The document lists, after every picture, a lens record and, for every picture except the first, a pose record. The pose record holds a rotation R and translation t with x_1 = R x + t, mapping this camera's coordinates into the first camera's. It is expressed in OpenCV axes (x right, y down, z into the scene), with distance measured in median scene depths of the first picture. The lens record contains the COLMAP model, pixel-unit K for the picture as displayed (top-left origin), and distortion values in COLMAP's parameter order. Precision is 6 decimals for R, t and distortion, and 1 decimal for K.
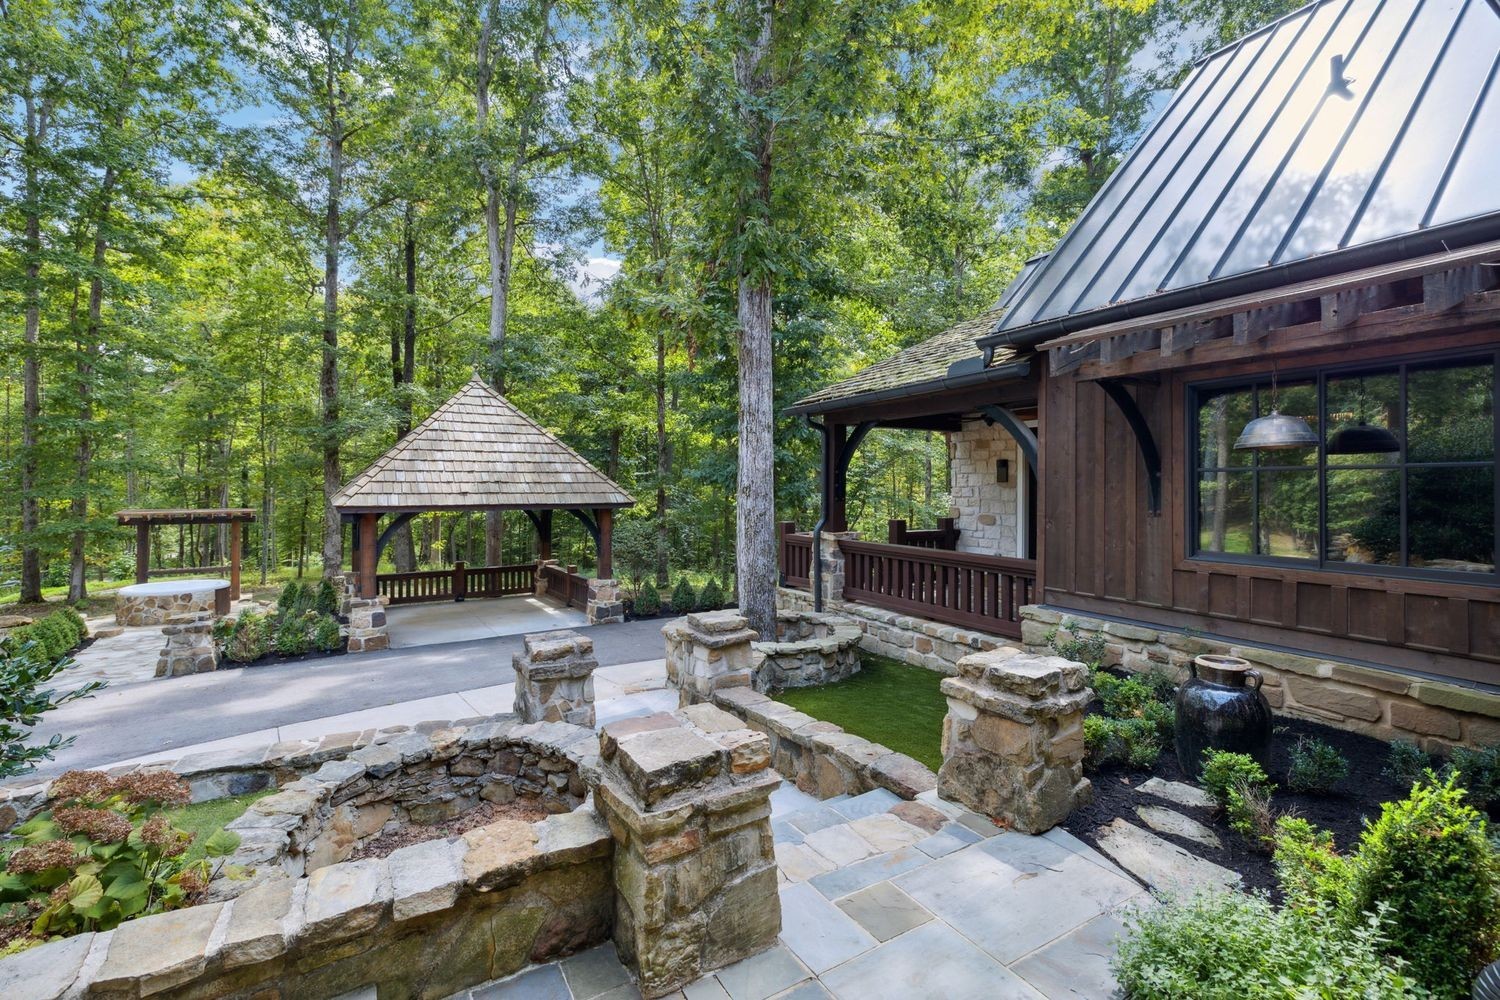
lens RADIAL K [[644.5, 0, 744.8], [0, 644.5, 494.5], [0, 0, 1]] dist [-0.002197, -0.000303]
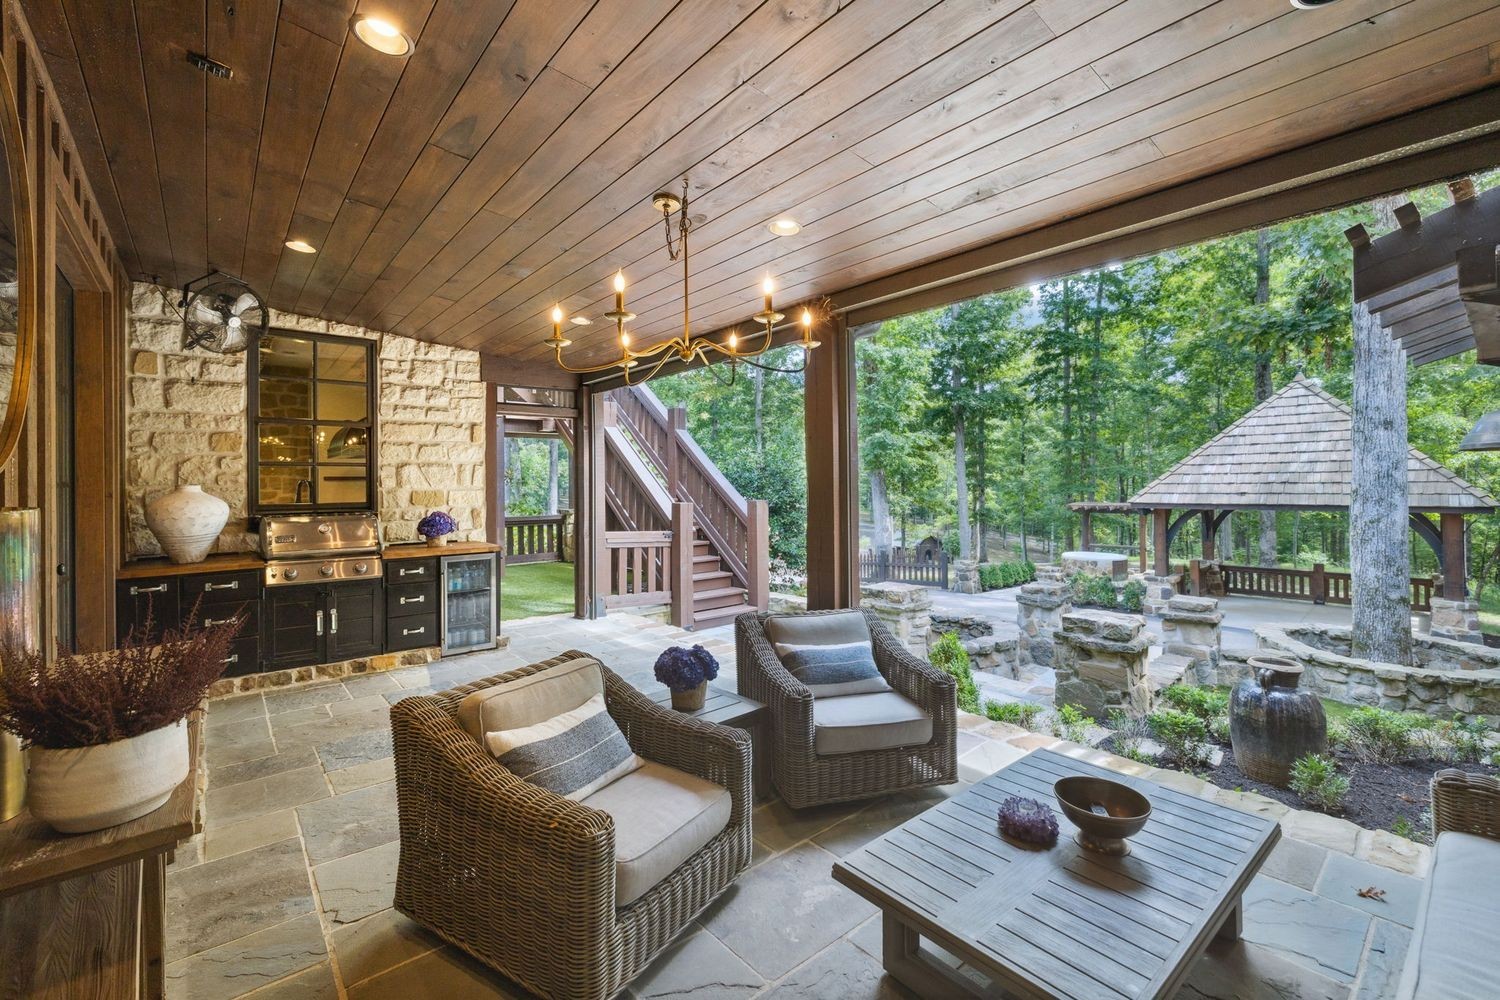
lens RADIAL K [[644.5, 0, 746.2], [0, 644.5, 493.9], [0, 0, 1]] dist [-0.002197, -0.000303]
pose [[0.166197, 0.008761, -0.986054, 0.479233], [-0.001974, 0.999961, 0.008552, -0.008358], [0.986091, 0.000526, 0.166208, -0.011635]]
